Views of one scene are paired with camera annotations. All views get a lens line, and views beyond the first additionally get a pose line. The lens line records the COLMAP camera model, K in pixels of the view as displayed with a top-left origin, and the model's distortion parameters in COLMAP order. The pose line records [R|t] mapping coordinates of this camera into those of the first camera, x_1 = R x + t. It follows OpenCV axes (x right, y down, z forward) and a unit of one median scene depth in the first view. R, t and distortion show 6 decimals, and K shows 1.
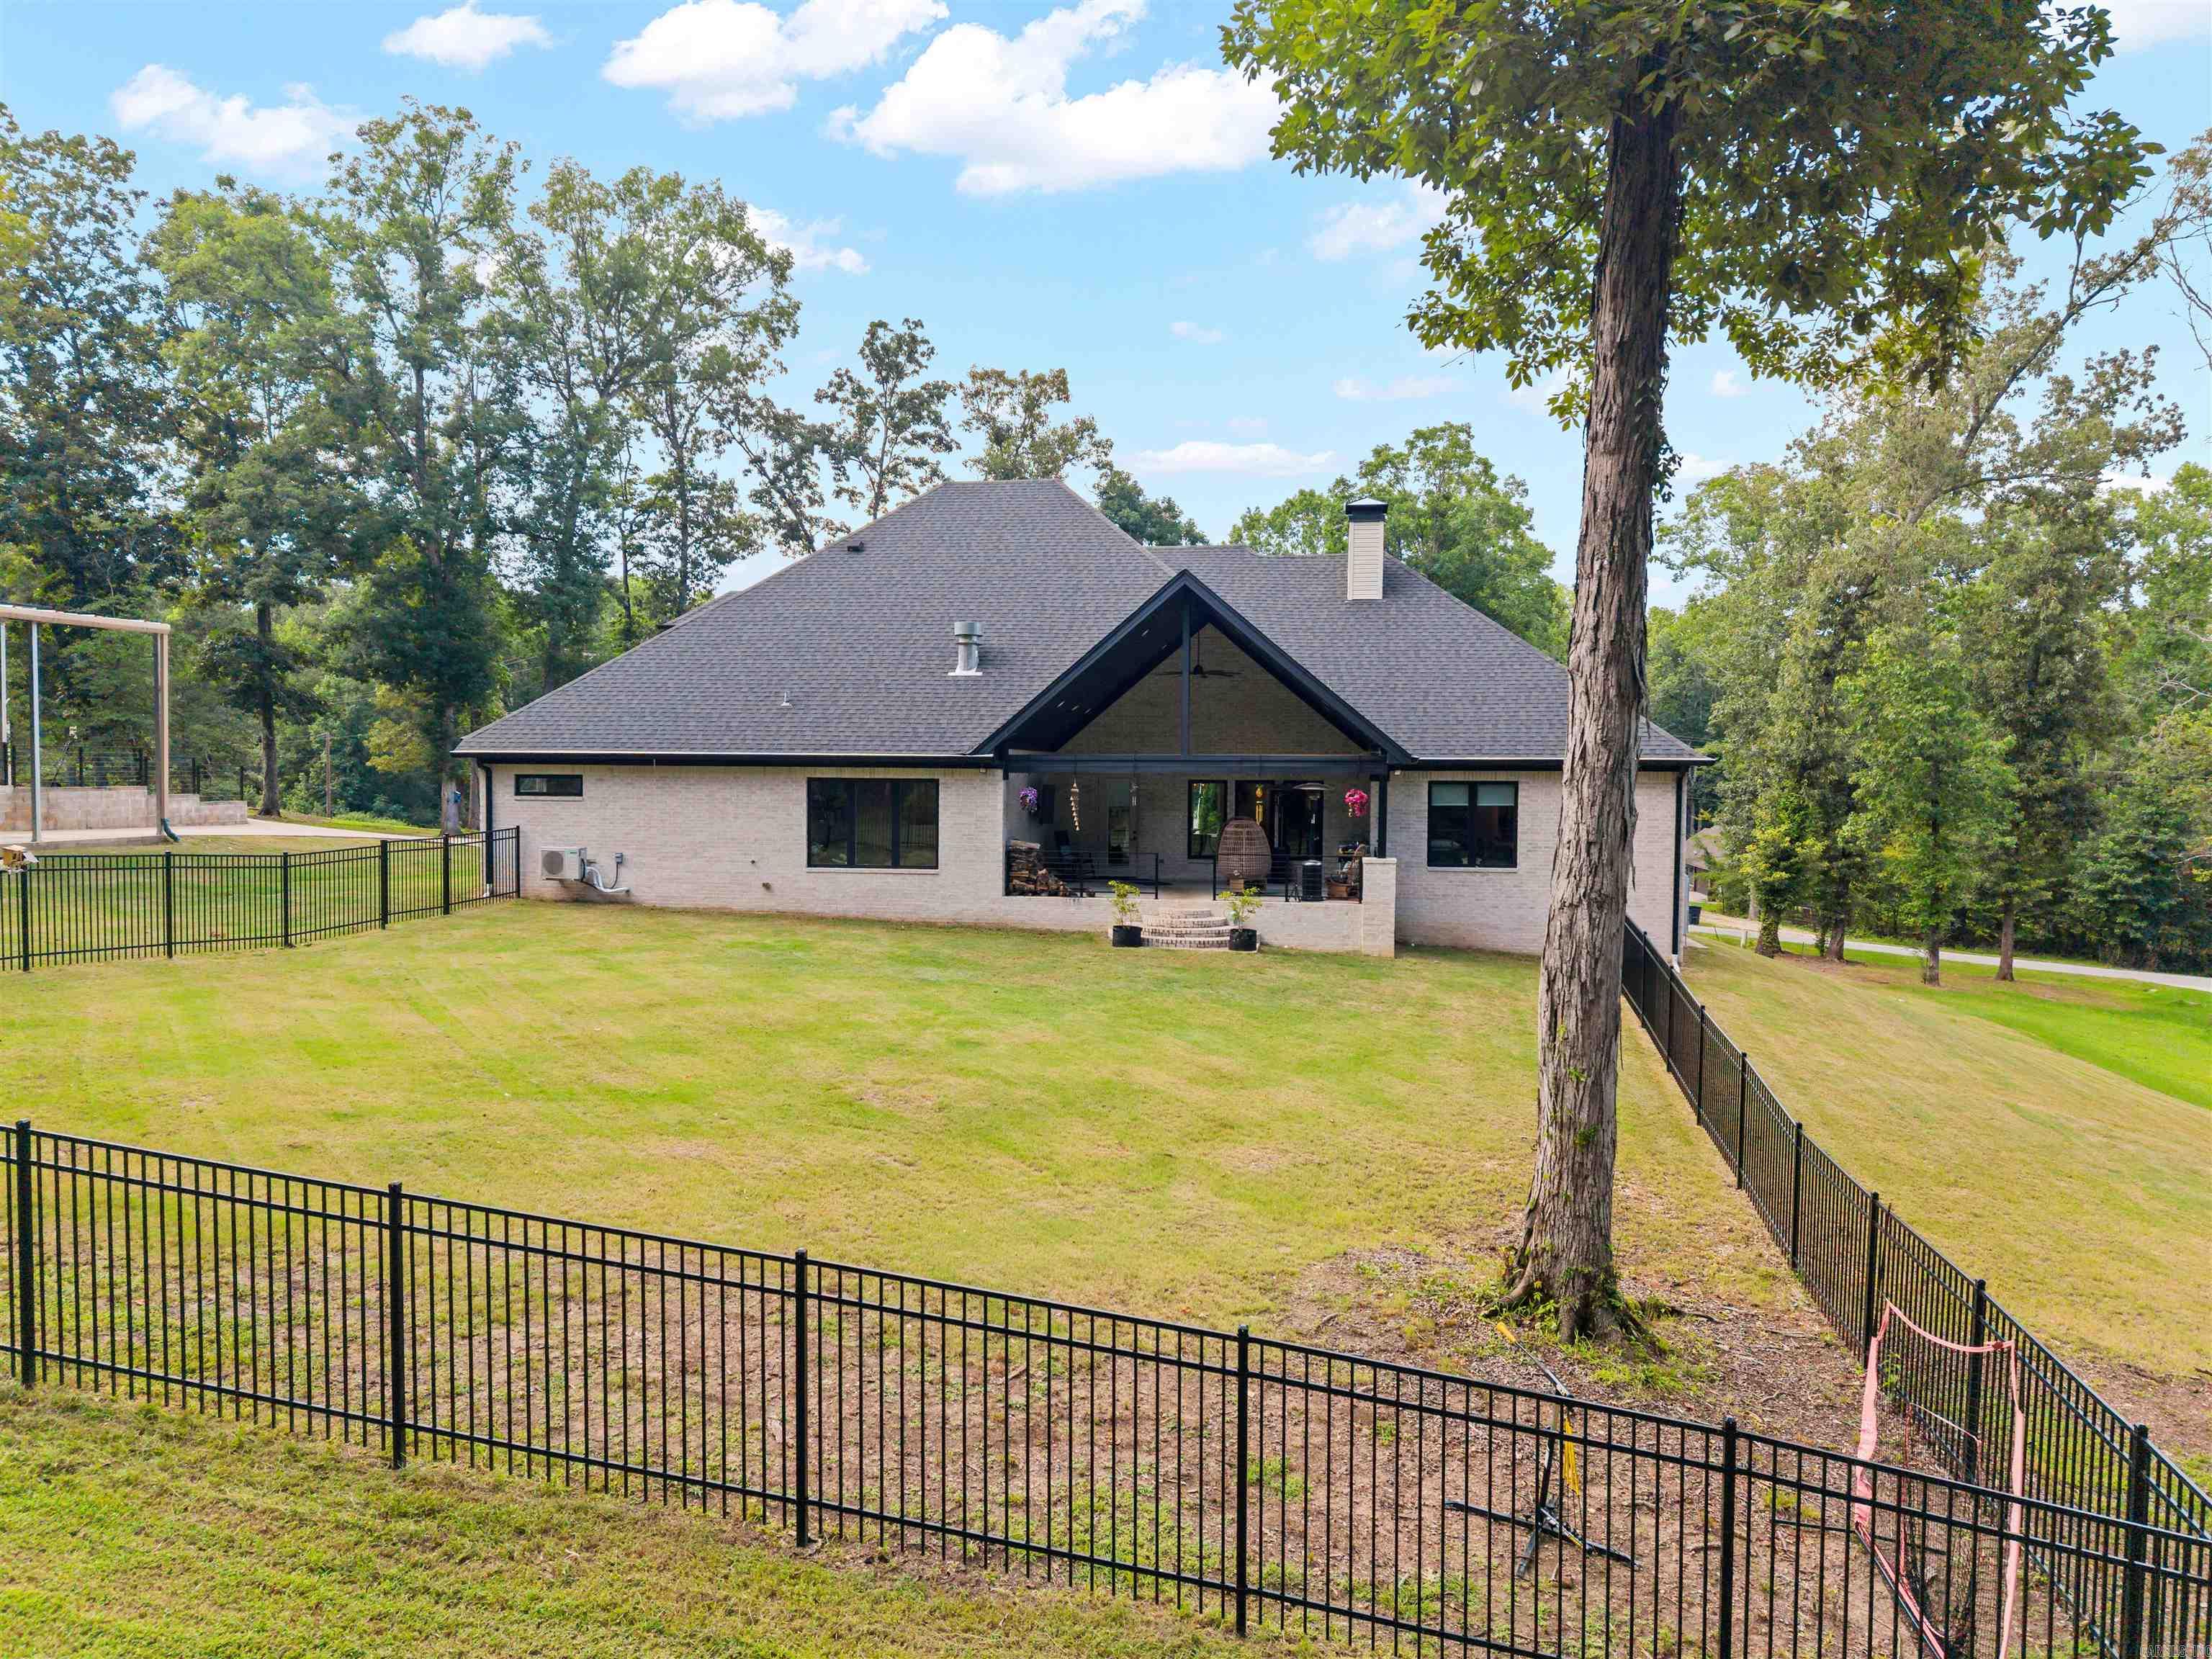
lens RADIAL K [[1502.1, 0, 1111.0], [0, 1502.1, 833.2], [0, 0, 1]] dist [0.048457, -0.050248]
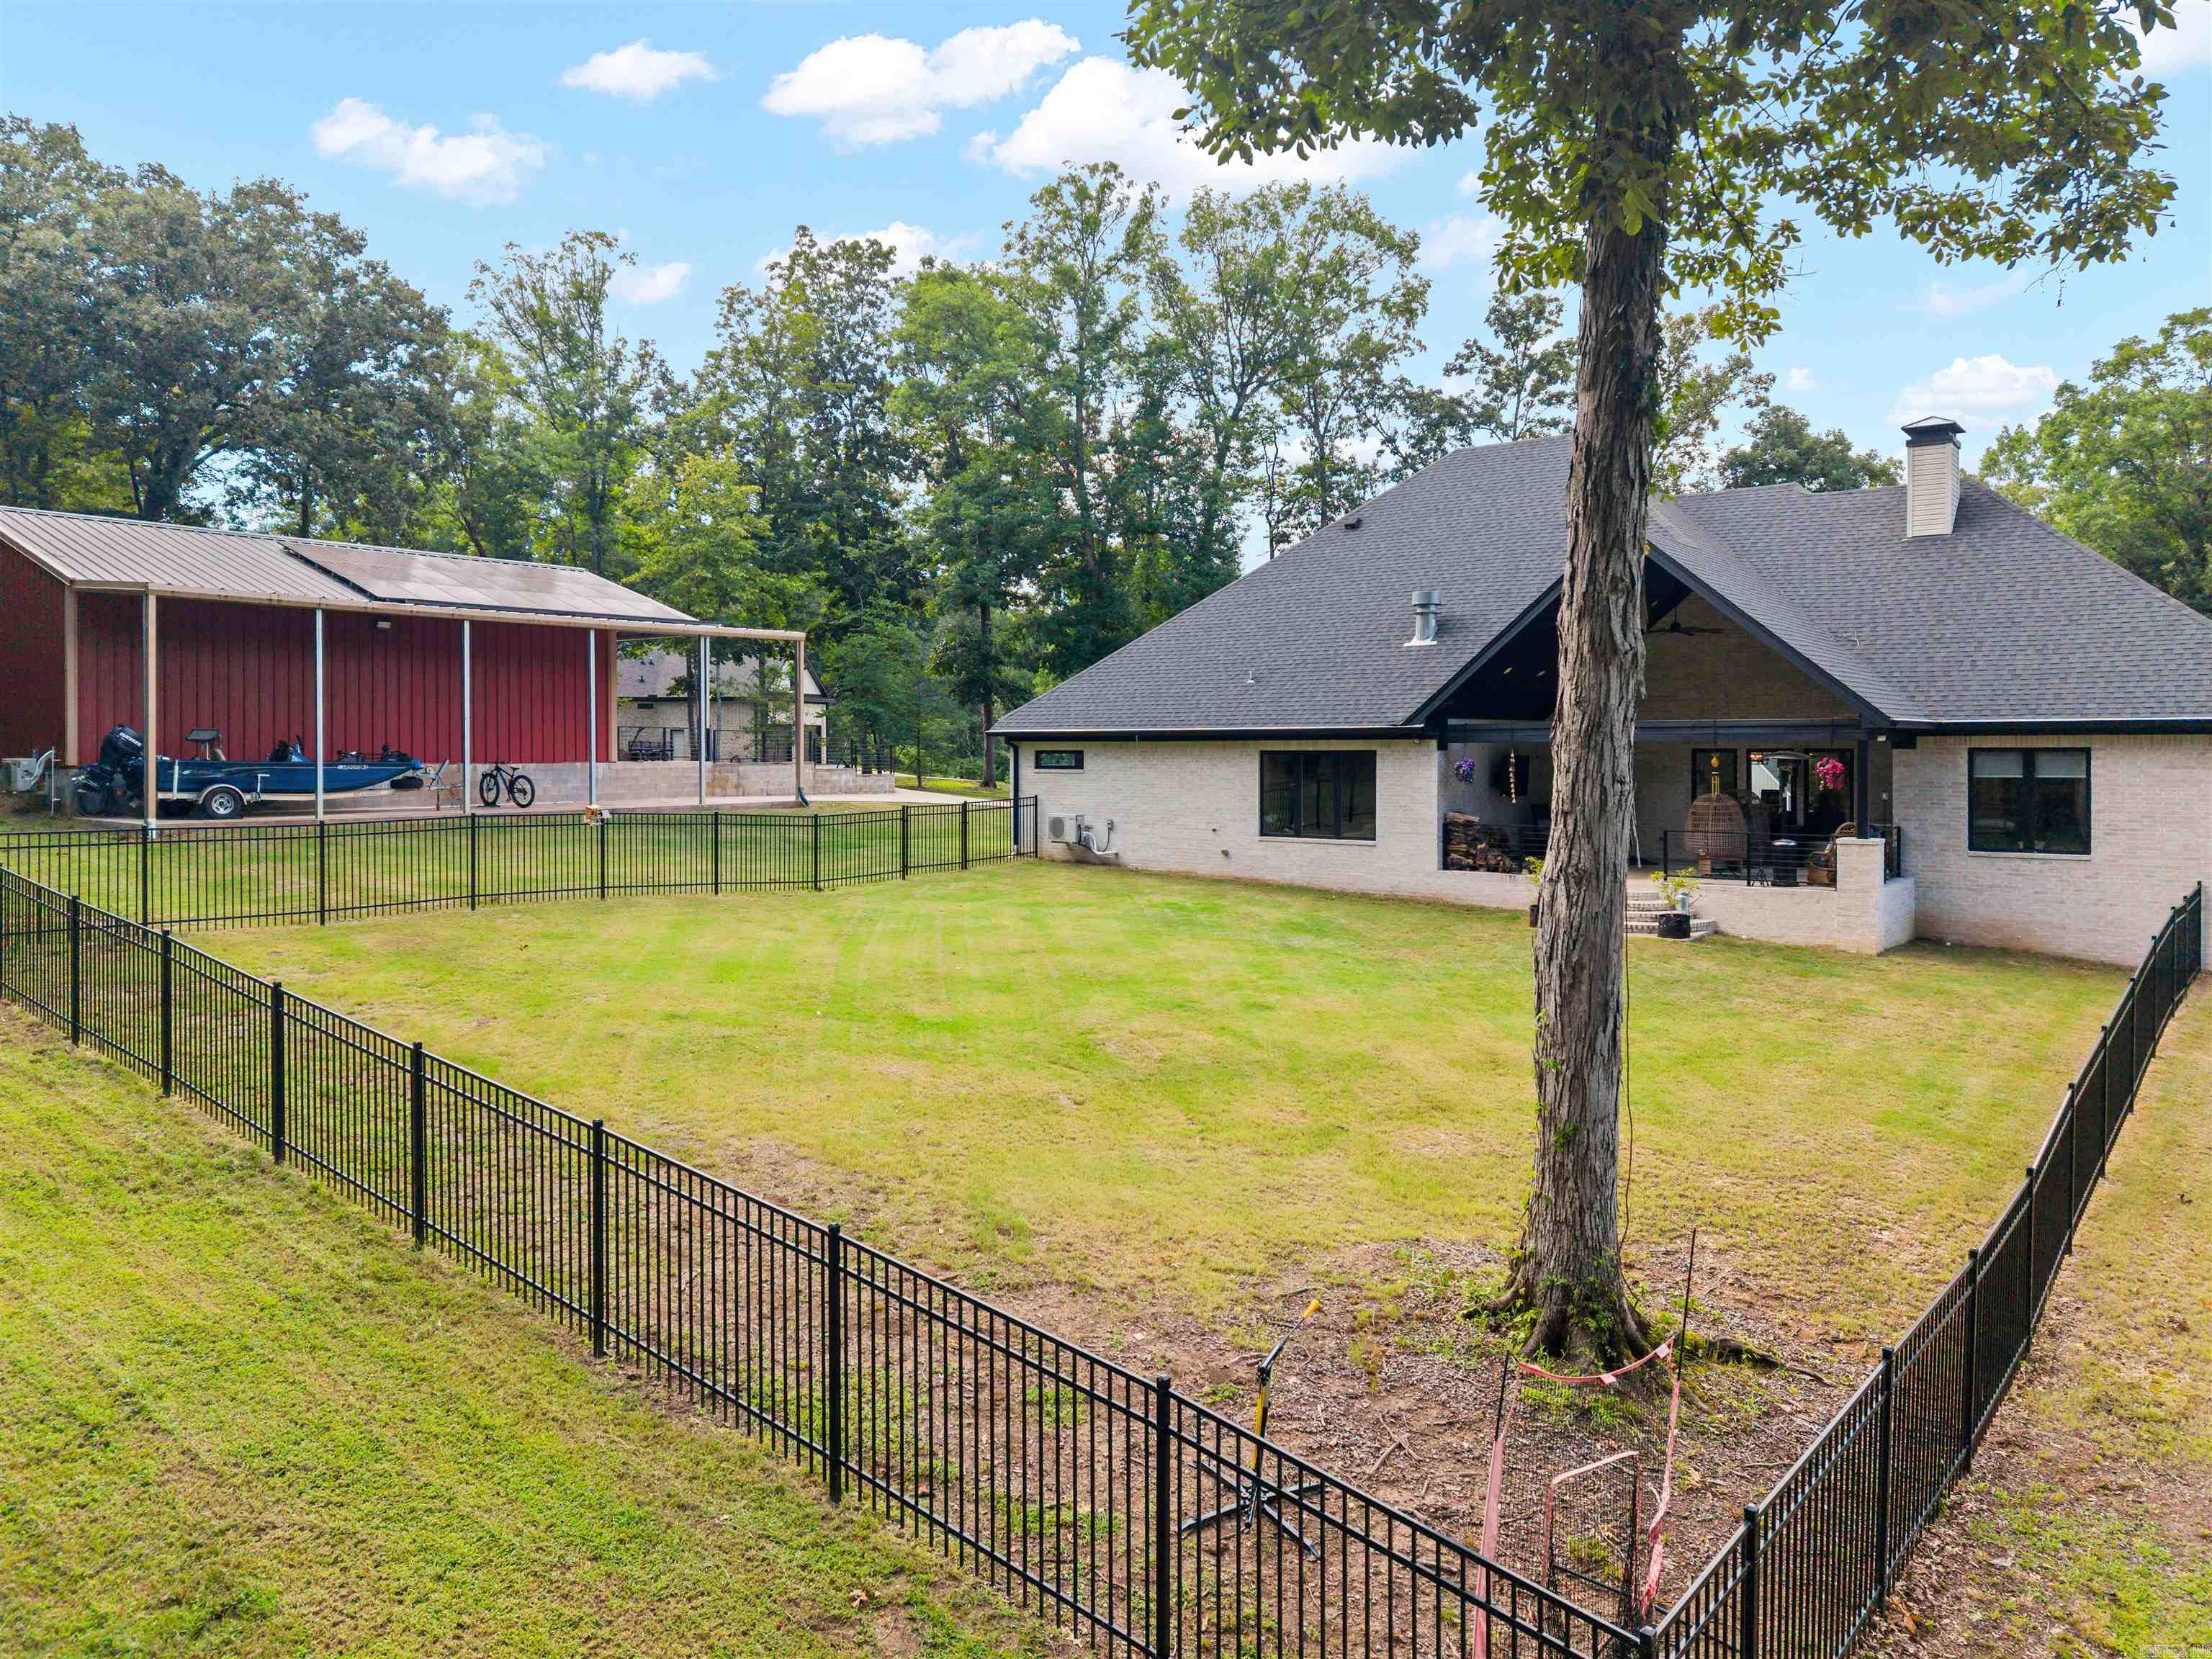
lens RADIAL K [[1528.6, 0, 1104.1], [0, 1528.6, 761.4], [0, 0, 1]] dist [0.045588, -0.054369]
pose [[0.873865, -0.004350, -0.486148, 0.208534], [-0.010747, 0.999543, -0.028263, 0.001932], [0.486049, 0.029923, 0.873419, 0.018874]]
